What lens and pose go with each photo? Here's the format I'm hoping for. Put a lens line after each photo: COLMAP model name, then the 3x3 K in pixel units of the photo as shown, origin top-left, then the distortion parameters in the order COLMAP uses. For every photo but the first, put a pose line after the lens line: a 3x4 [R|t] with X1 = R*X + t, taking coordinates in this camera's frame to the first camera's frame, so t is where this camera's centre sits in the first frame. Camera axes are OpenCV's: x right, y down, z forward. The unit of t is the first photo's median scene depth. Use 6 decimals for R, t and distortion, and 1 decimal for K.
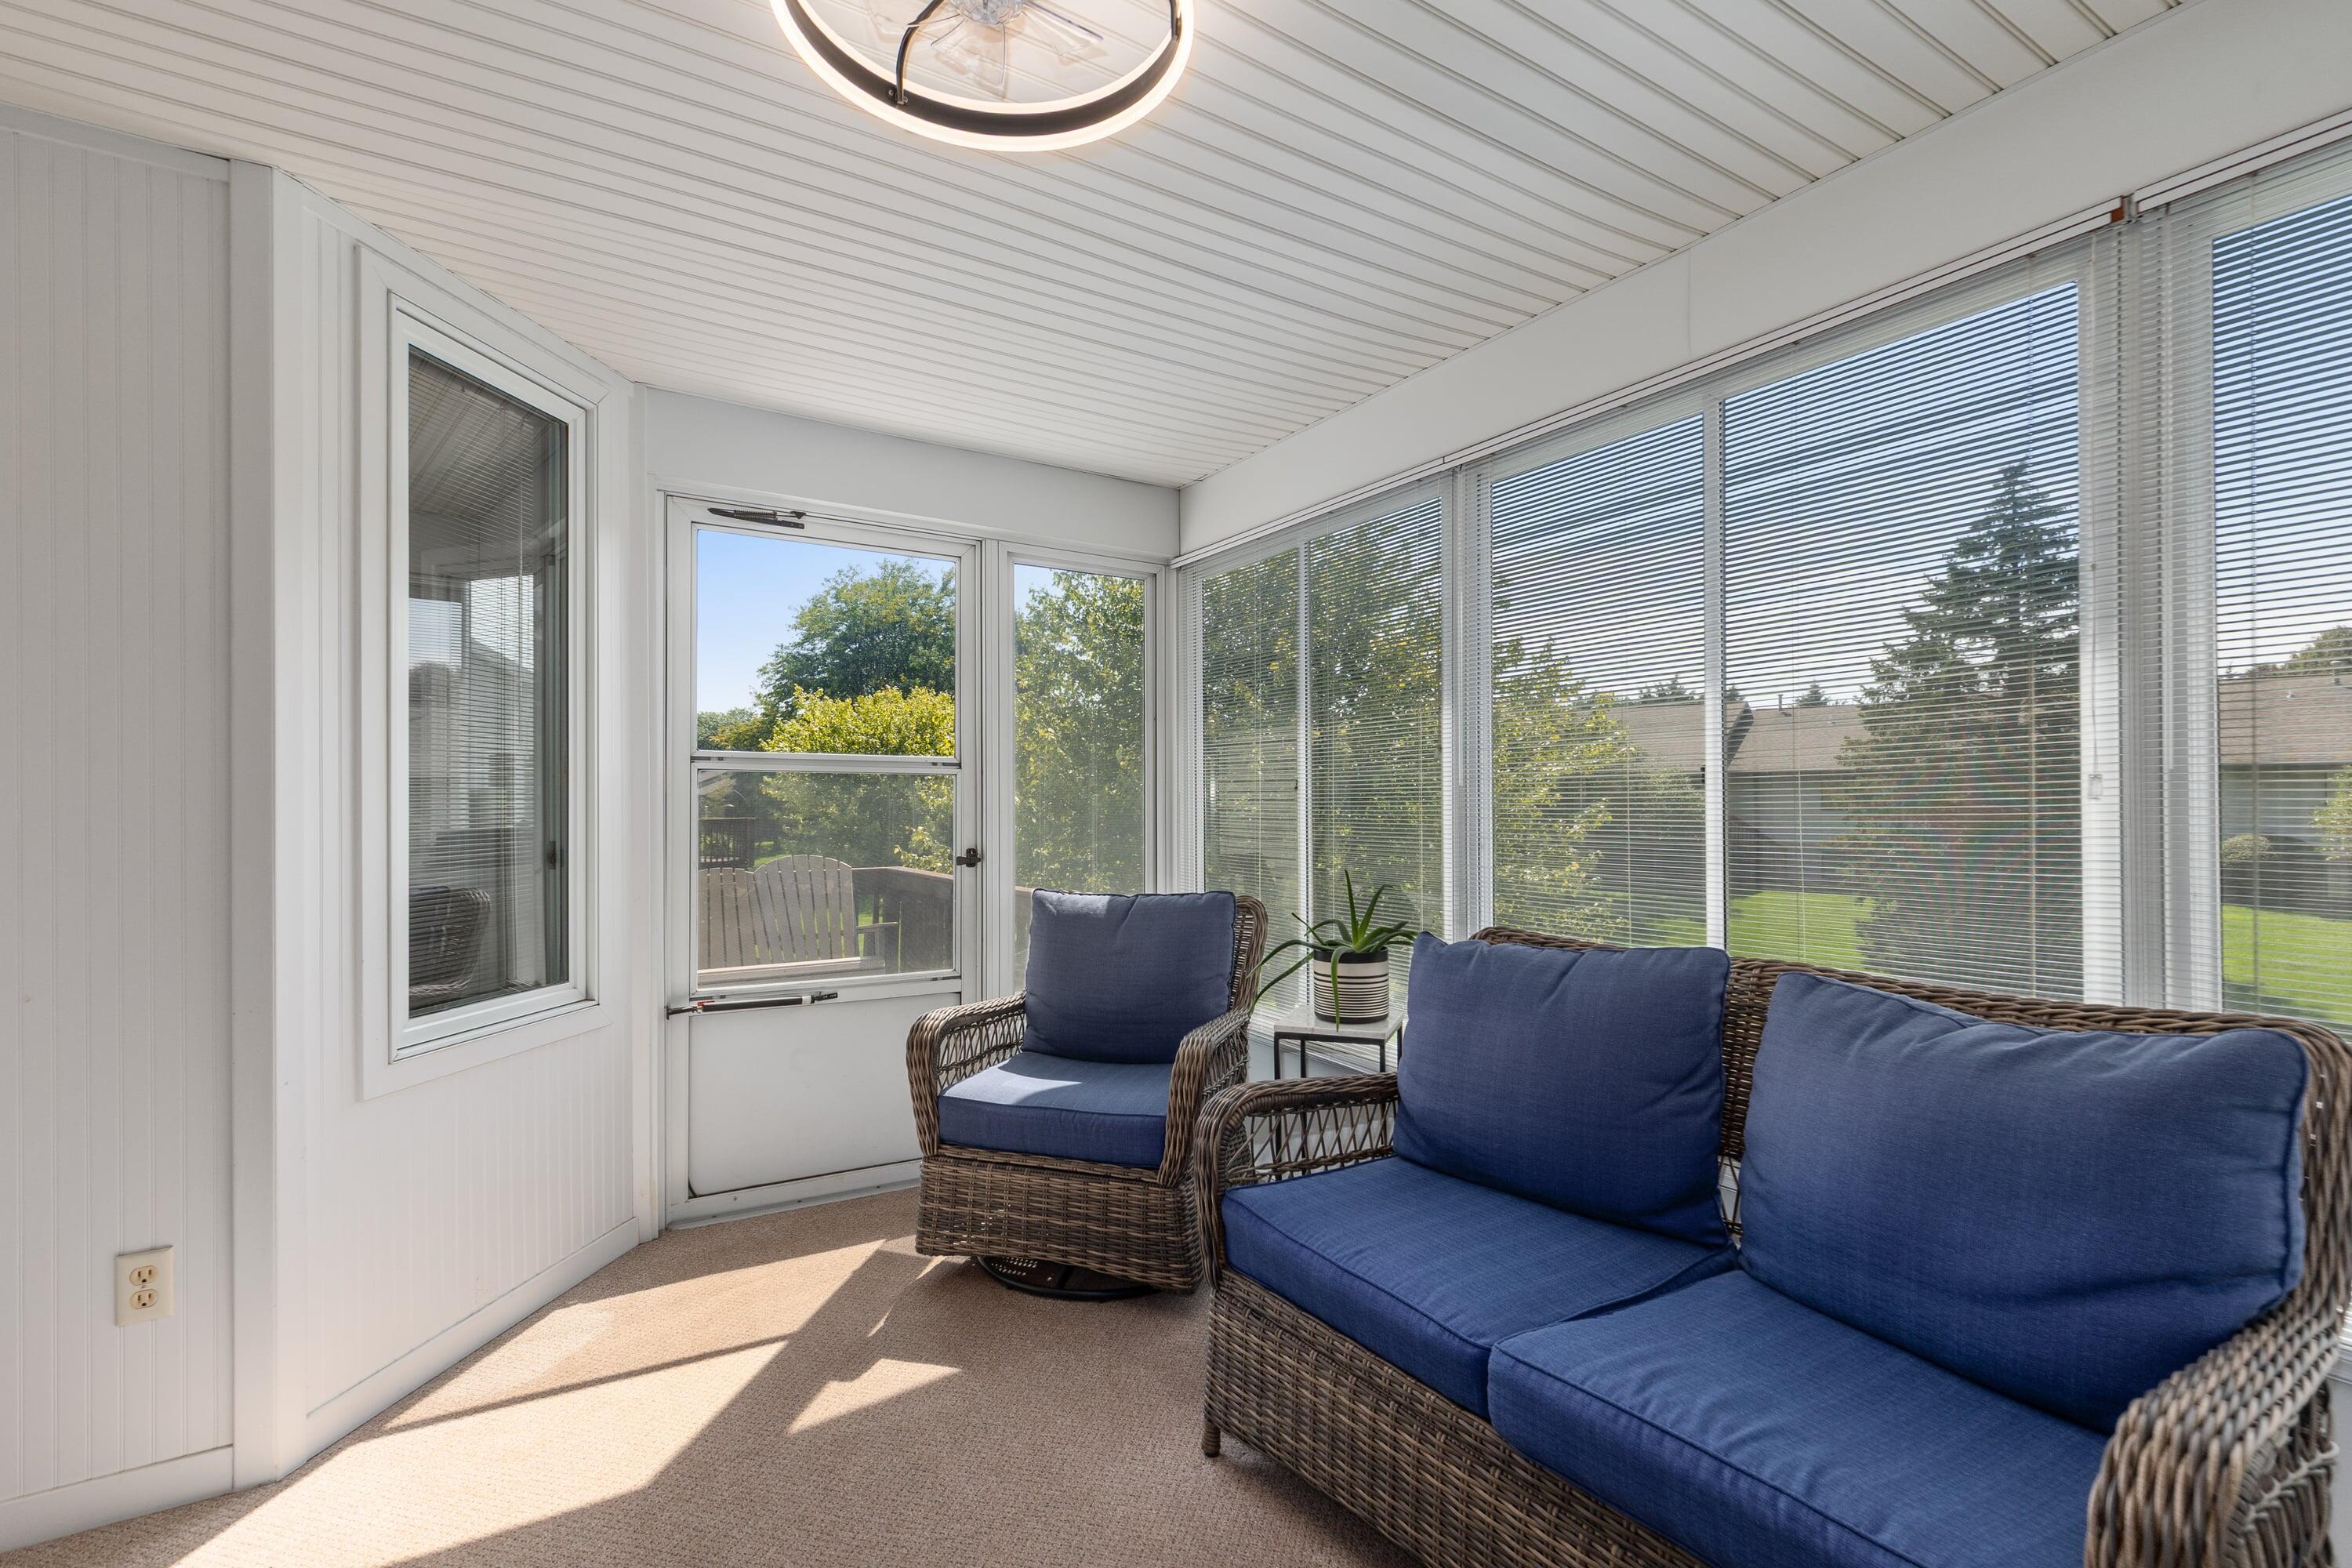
lens RADIAL K [[1077.7, 0, 1171.6], [0, 1077.7, 801.7], [0, 0, 1]] dist [-0.000407, -0.000492]
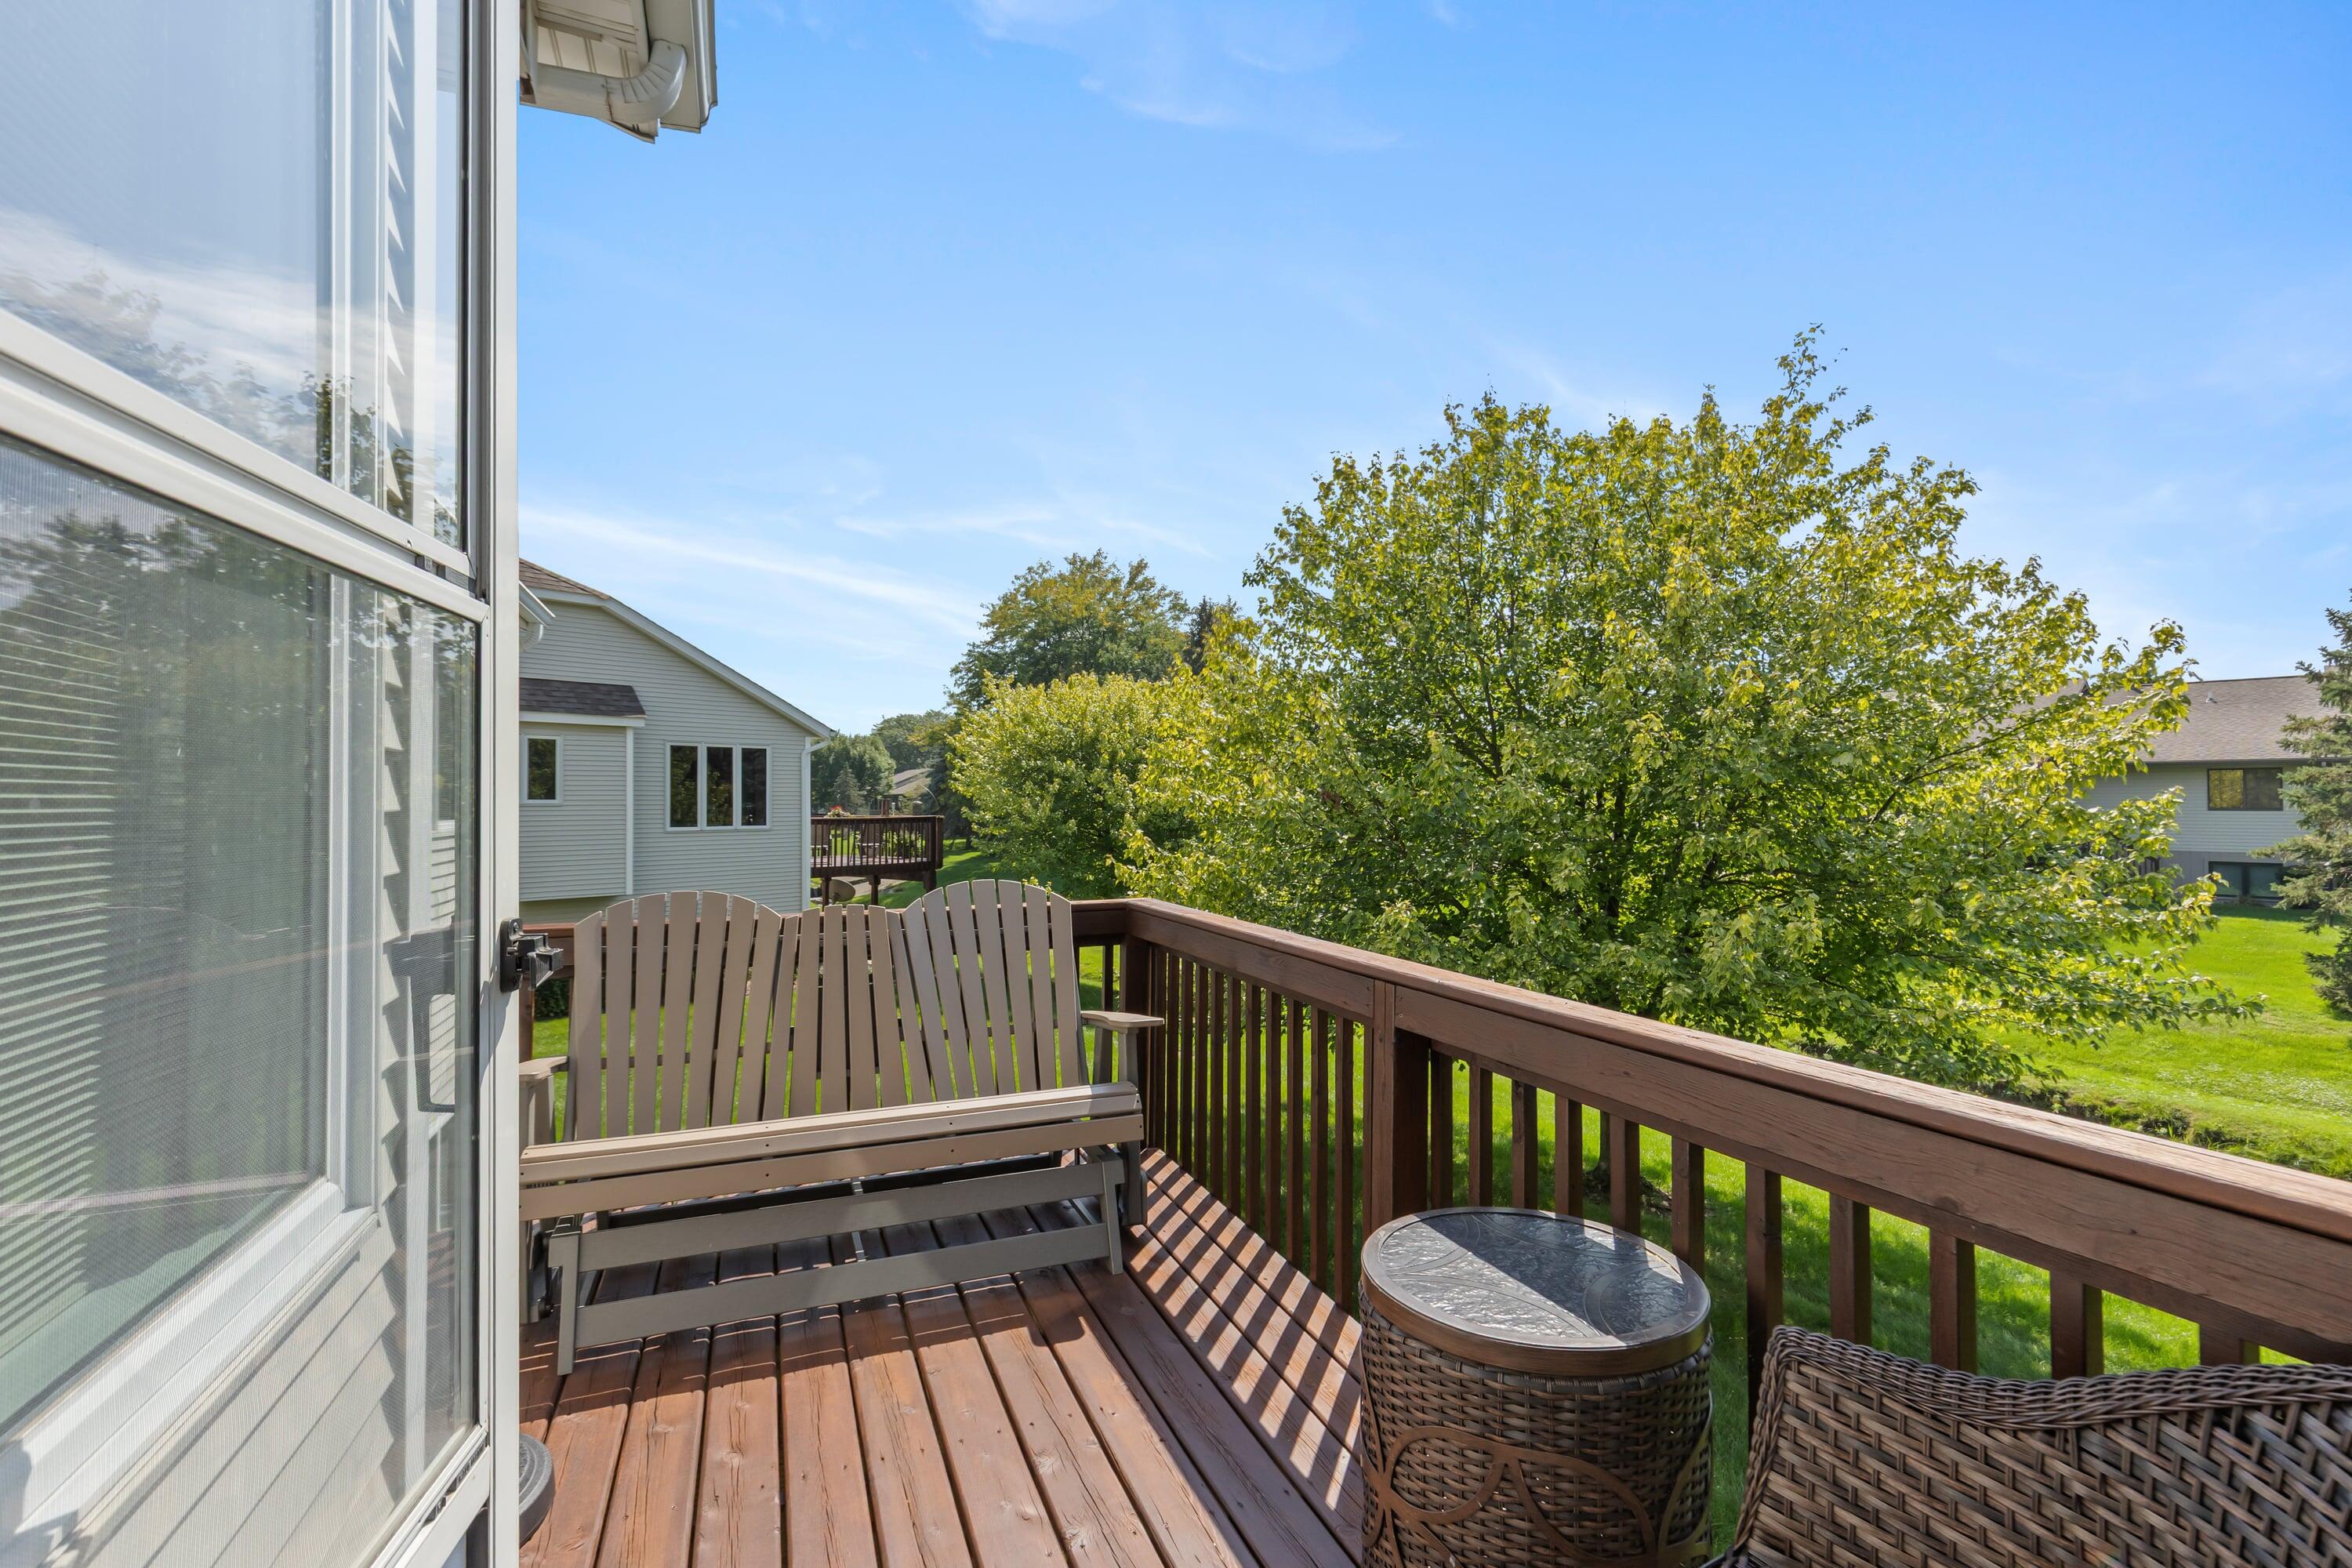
lens RADIAL K [[1077.7, 0, 1171.6], [0, 1077.7, 801.7], [0, 0, 1]] dist [-0.000407, -0.000492]
pose [[0.986216, 0.000540, -0.165463, -0.060621], [-0.000385, 0.999999, 0.000968, 0.002766], [0.165464, -0.000891, 0.986215, 0.180819]]
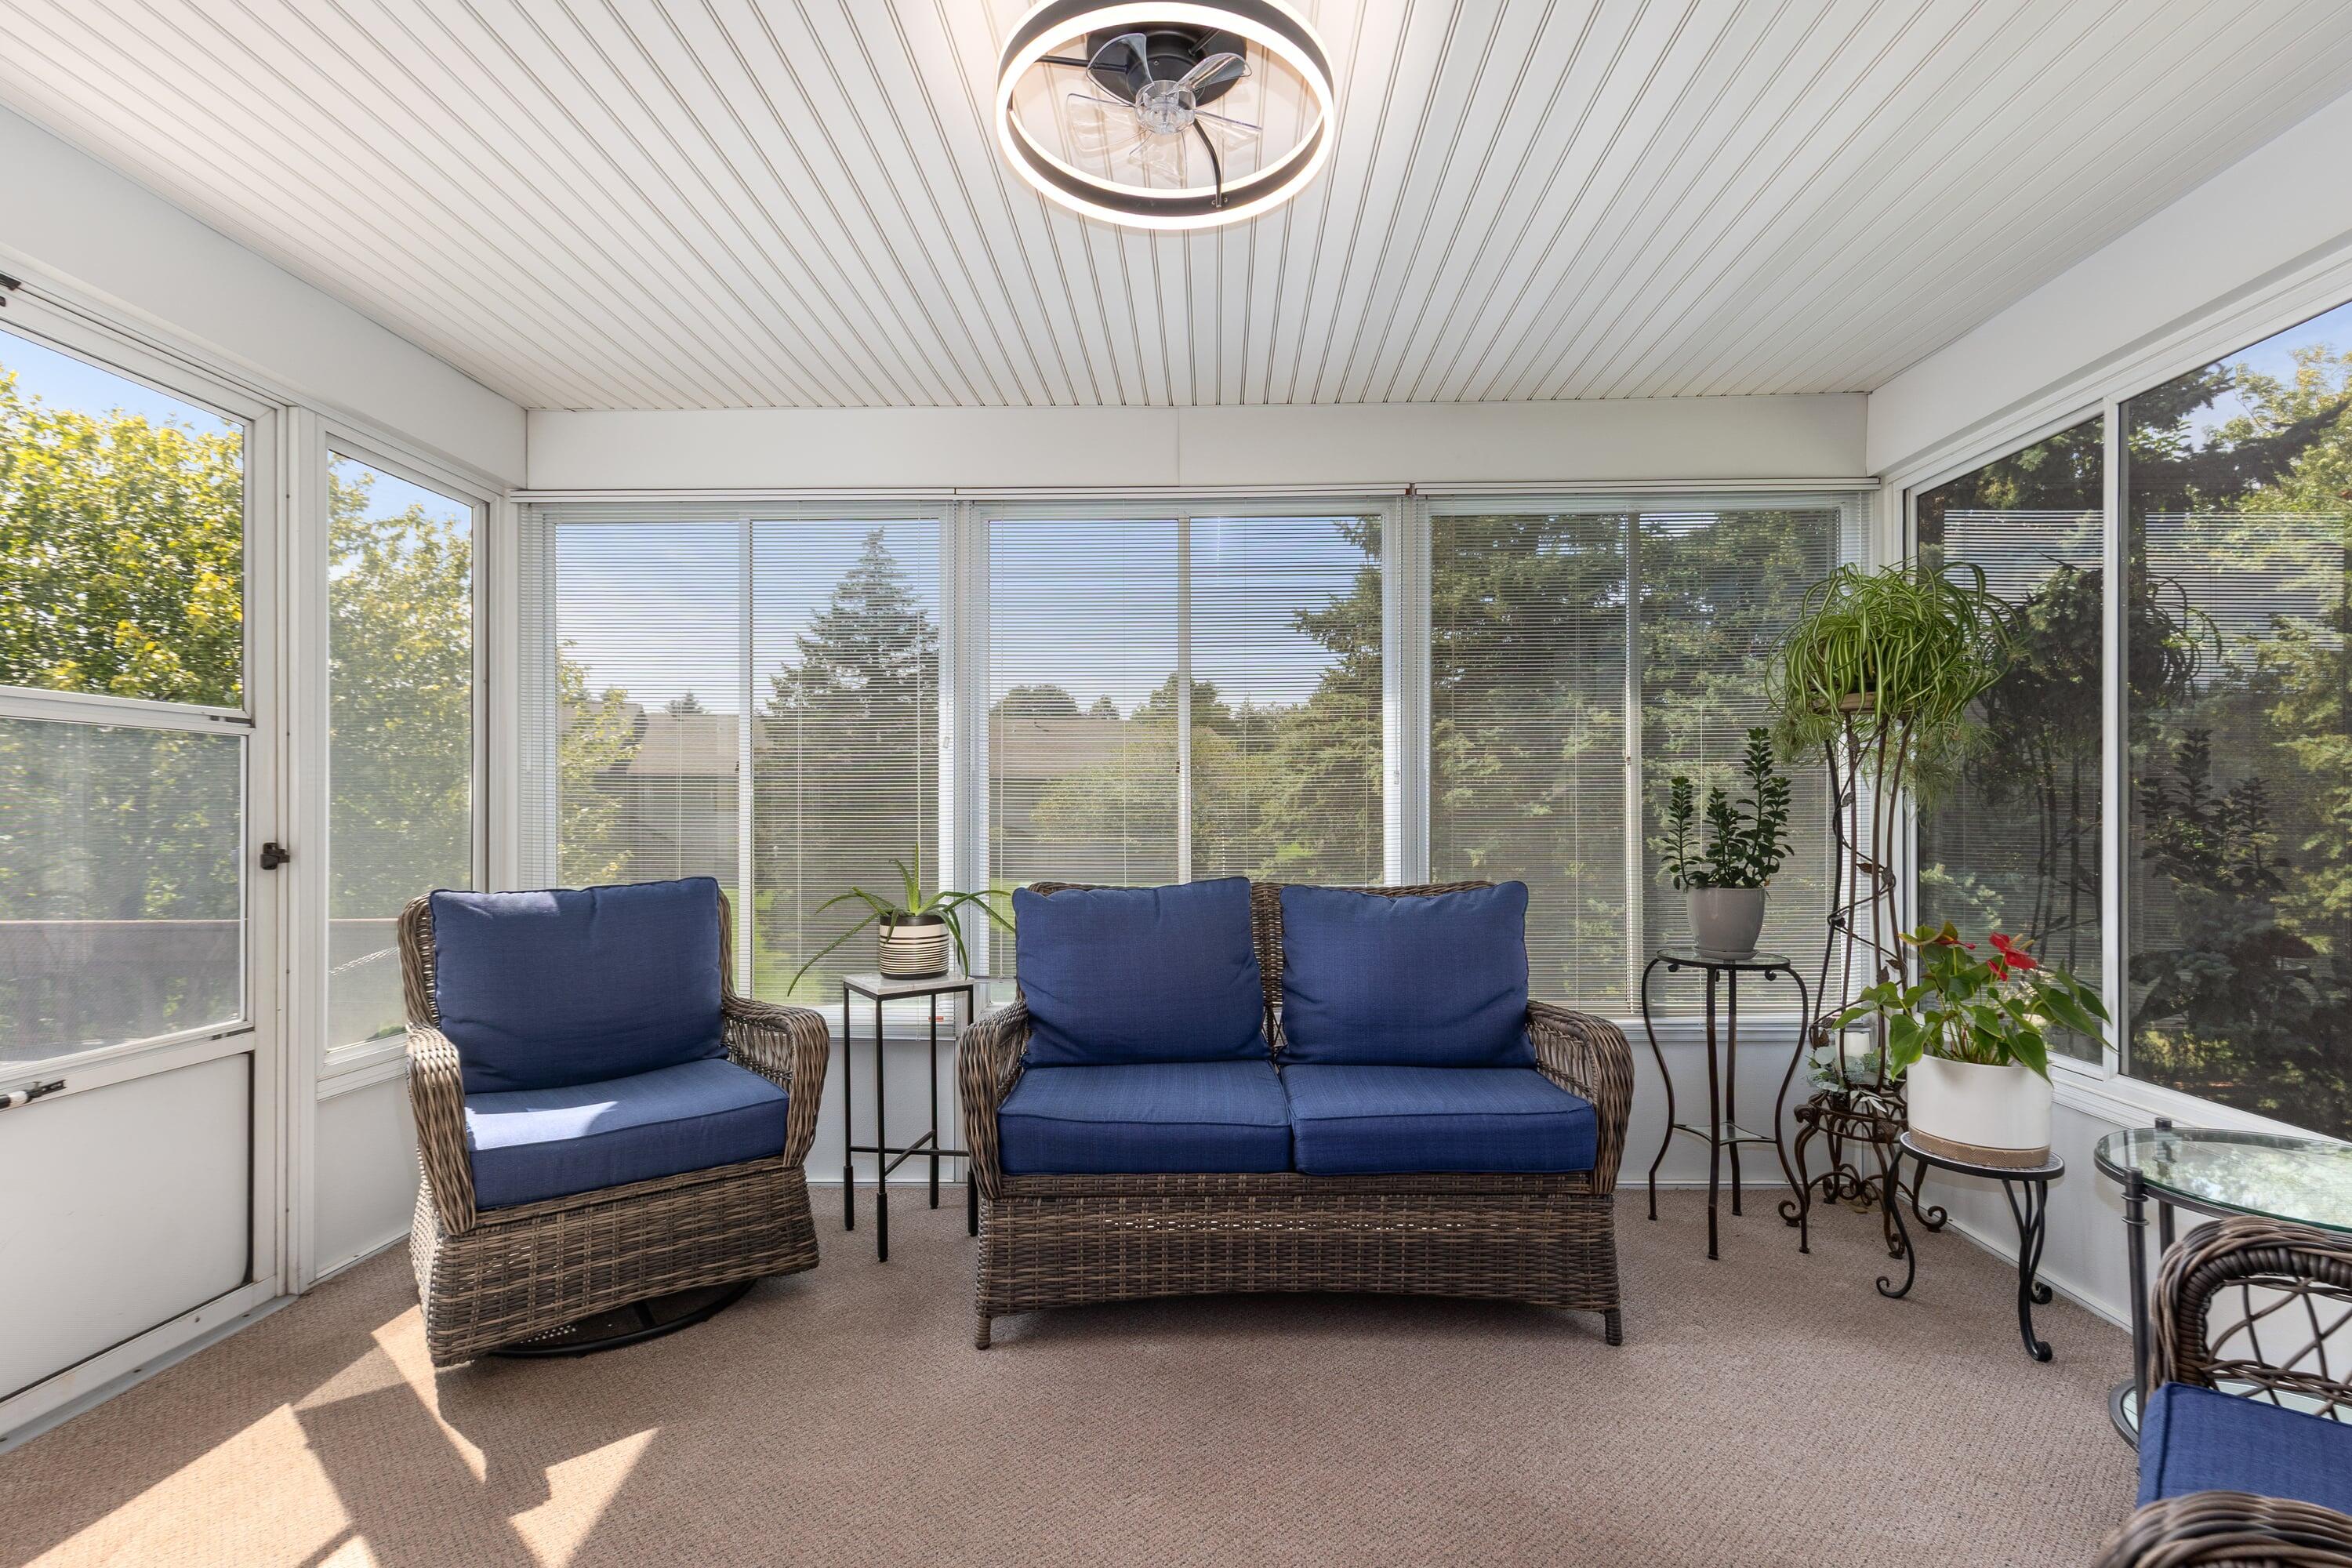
lens RADIAL K [[1062.5, 0, 1211.3], [0, 1062.5, 826.6], [0, 0, 1]] dist [0.001832, 0.000304]
pose [[0.528863, -0.014967, 0.848575, -0.095552], [-0.003588, 0.999796, 0.019870, 0.003701], [-0.848700, -0.013553, 0.528701, 0.024999]]
